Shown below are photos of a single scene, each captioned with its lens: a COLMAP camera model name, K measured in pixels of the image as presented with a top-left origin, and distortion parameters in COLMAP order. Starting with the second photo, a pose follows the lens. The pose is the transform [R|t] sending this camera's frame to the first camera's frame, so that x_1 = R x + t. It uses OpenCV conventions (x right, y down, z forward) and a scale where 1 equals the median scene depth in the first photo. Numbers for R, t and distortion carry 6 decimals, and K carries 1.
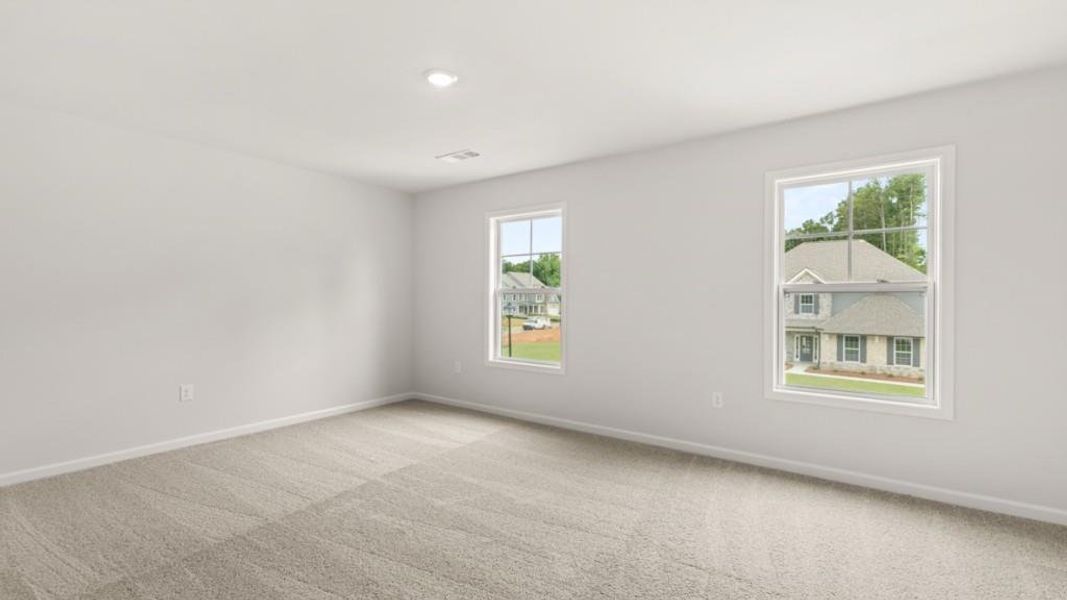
lens RADIAL K [[459.1, 0, 527.0], [0, 459.1, 303.0], [0, 0, 1]] dist [0.000416, -0.000112]
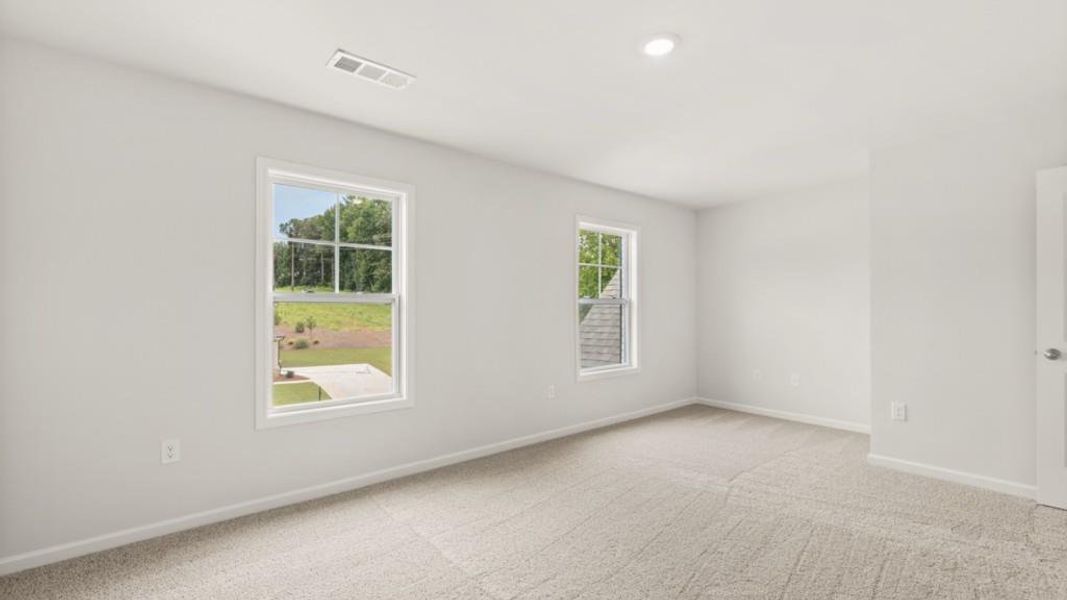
lens RADIAL K [[601.3, 0, 533.6], [0, 601.3, 315.4], [0, 0, 1]] dist [-0.000201, -0.000126]
pose [[0.101863, -0.008729, 0.994760, -0.631768], [0.011854, 0.999901, 0.007560, 0.000115], [-0.994728, 0.011022, 0.101956, 0.490223]]
